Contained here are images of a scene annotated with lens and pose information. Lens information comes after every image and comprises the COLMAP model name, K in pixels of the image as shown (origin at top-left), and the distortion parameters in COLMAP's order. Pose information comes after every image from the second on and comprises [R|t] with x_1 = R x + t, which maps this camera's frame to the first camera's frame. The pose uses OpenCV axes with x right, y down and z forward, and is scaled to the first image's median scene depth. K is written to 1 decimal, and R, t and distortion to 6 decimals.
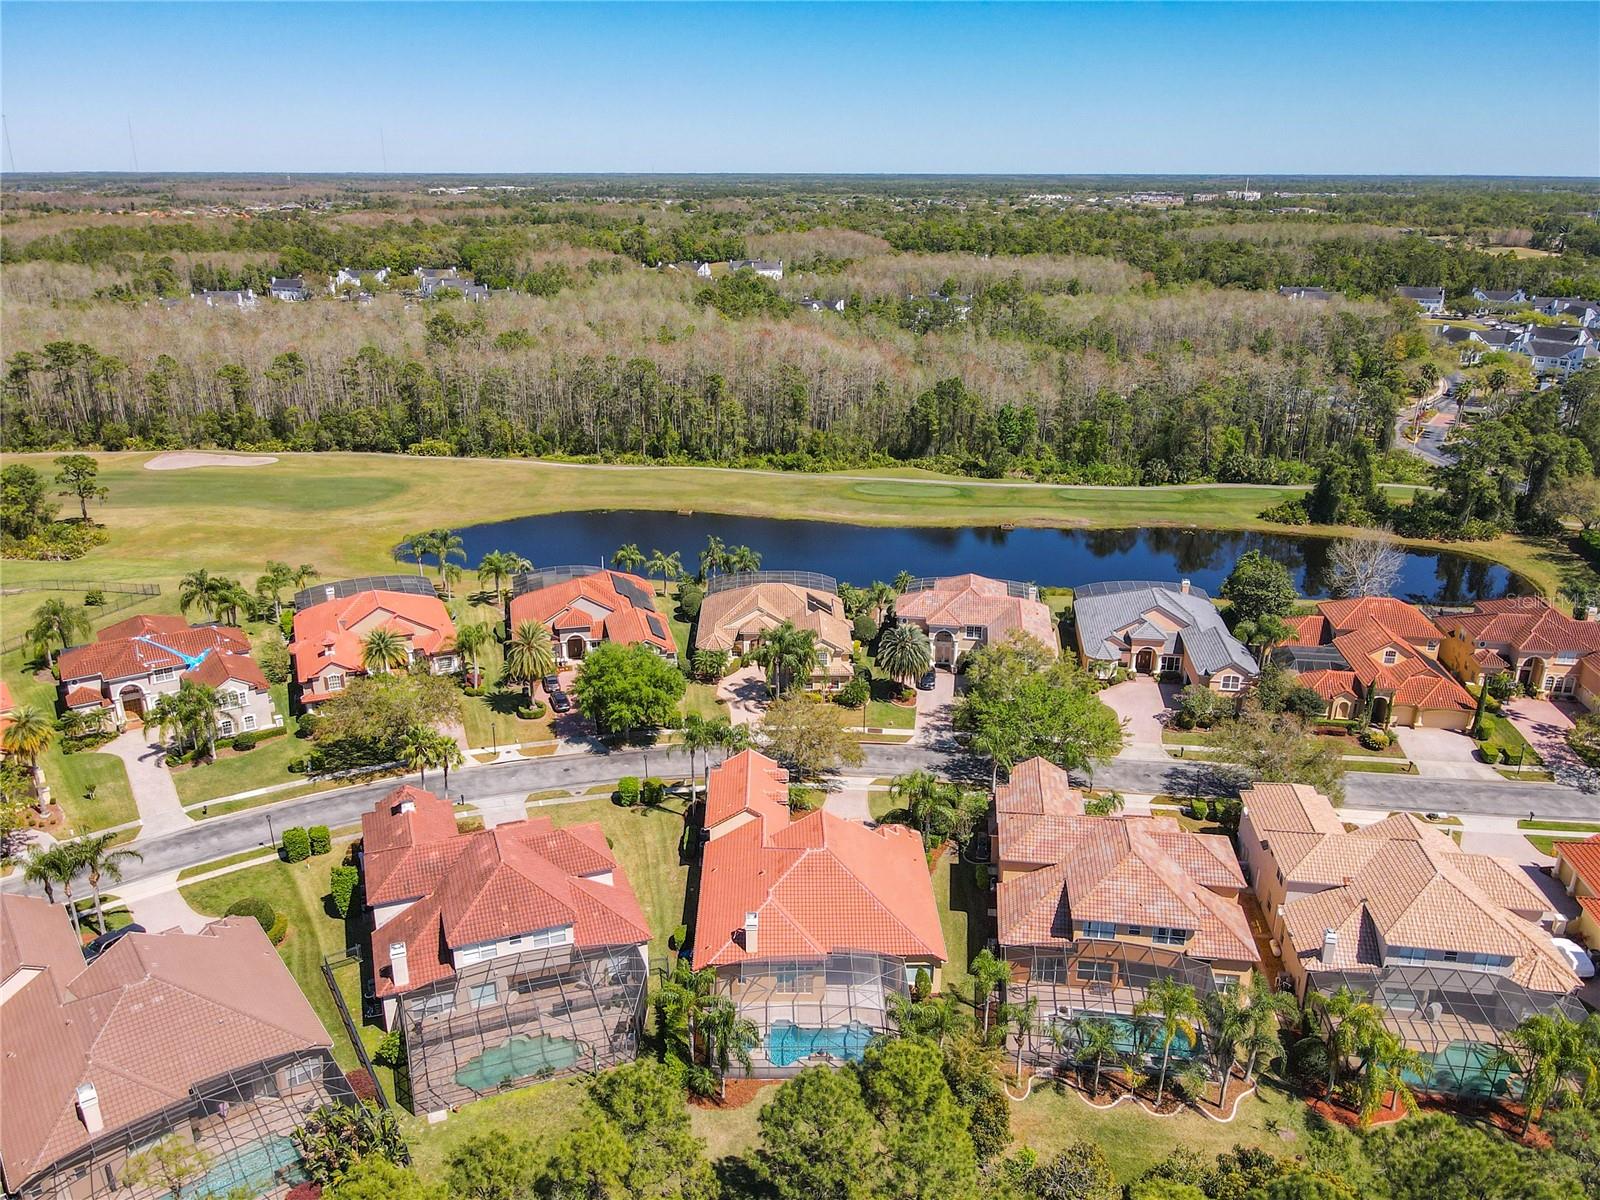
lens RADIAL K [[1223.9, 0, 800.0], [0, 1223.9, 600.0], [0, 0, 1]] dist [-0.001335, -0.000306]
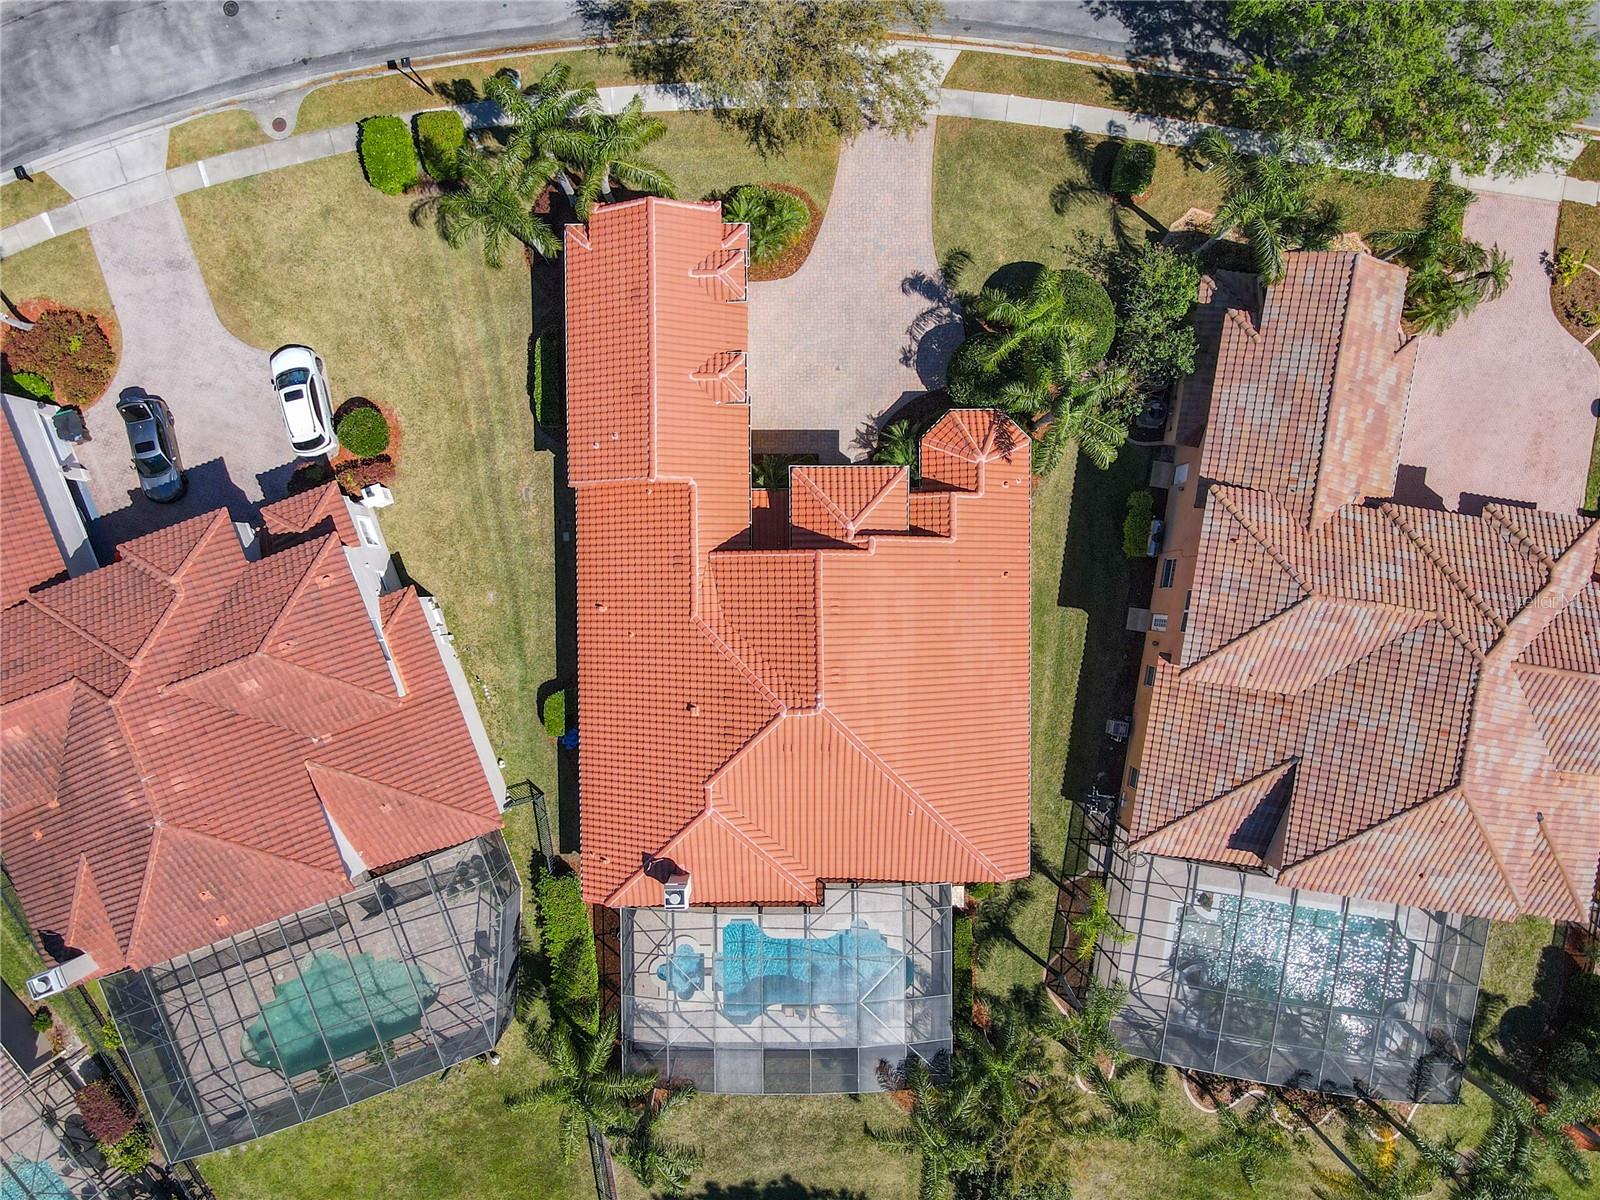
lens RADIAL K [[1187.4, 0, 804.1], [0, 1187.4, 636.1], [0, 0, 1]] dist [0.009352, 0.008260]
pose [[0.999716, 0.015308, -0.018252, 0.022190], [0.013044, 0.289322, 0.957143, -0.234343], [0.019932, -0.957109, 0.289041, 0.829283]]
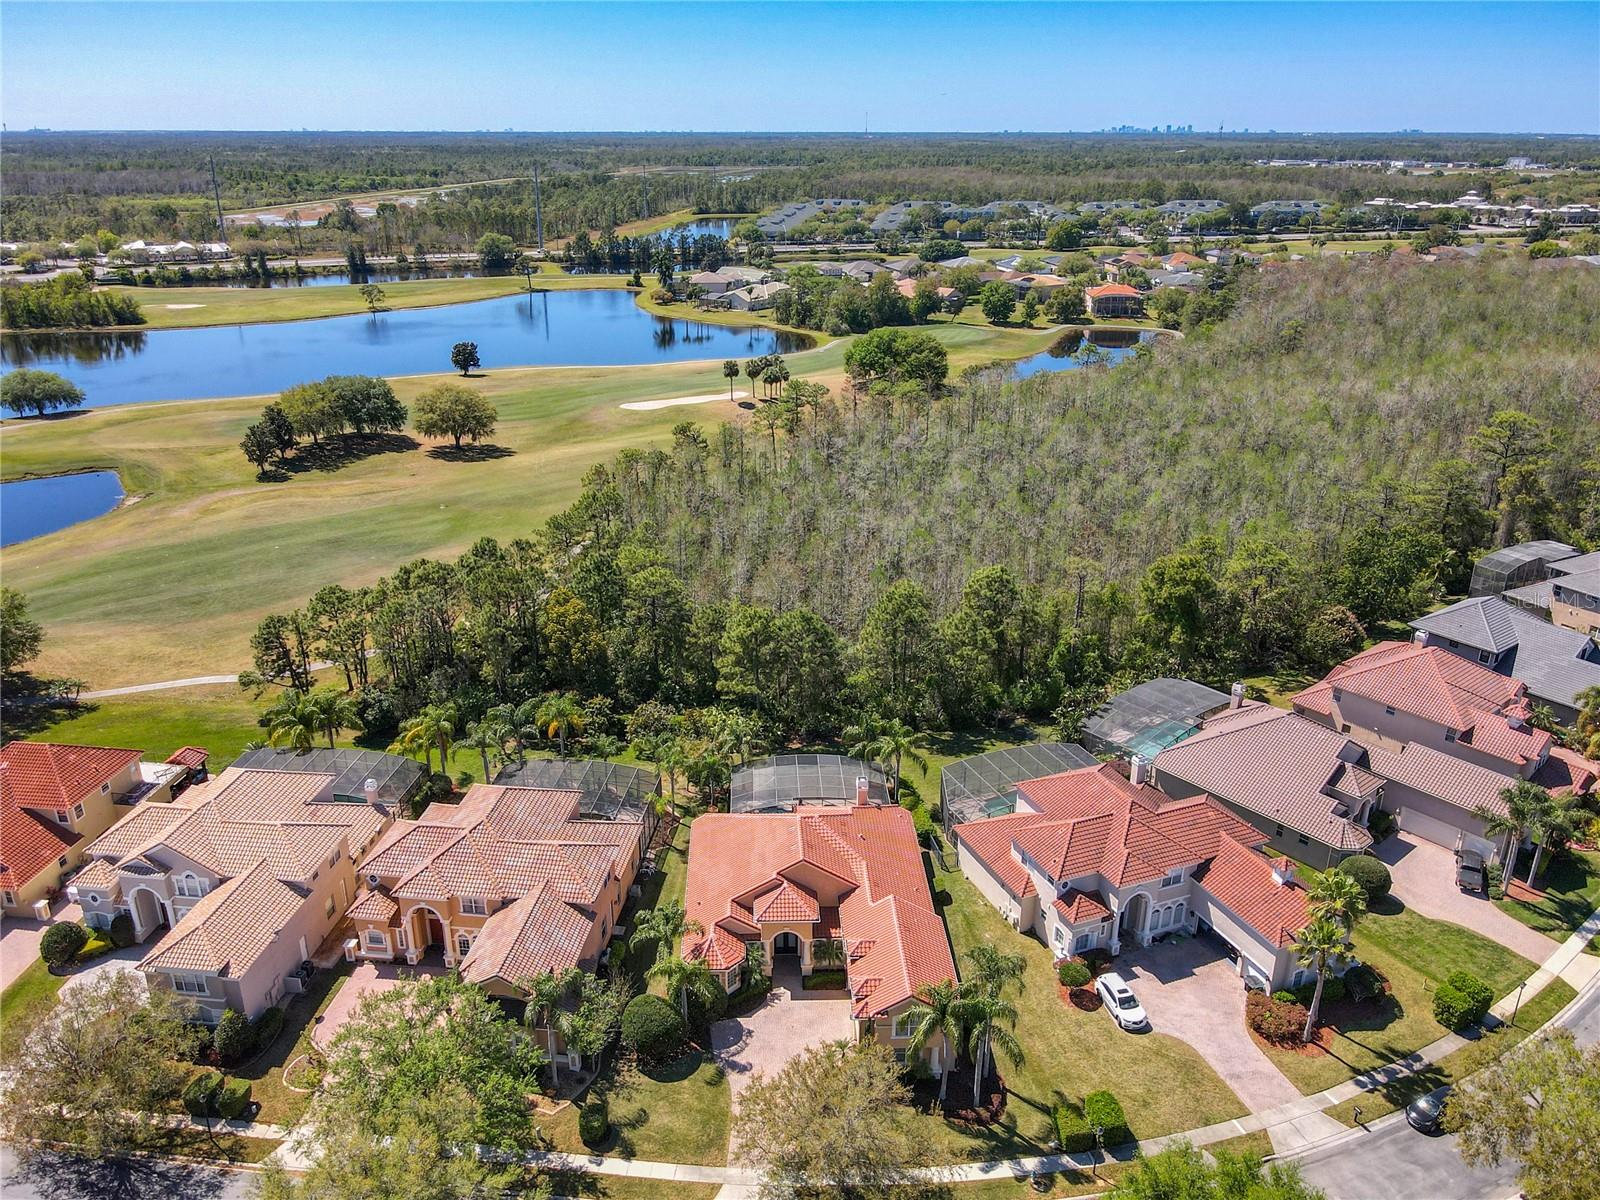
lens RADIAL K [[1223.9, 0, 800.0], [0, 1223.9, 600.0], [0, 0, 1]] dist [-0.001335, -0.000306]
pose [[-0.999827, -0.002287, -0.018437, 0.035907], [-0.013791, 0.756311, 0.654067, -0.524319], [0.012448, 0.654208, -0.756212, 1.486954]]
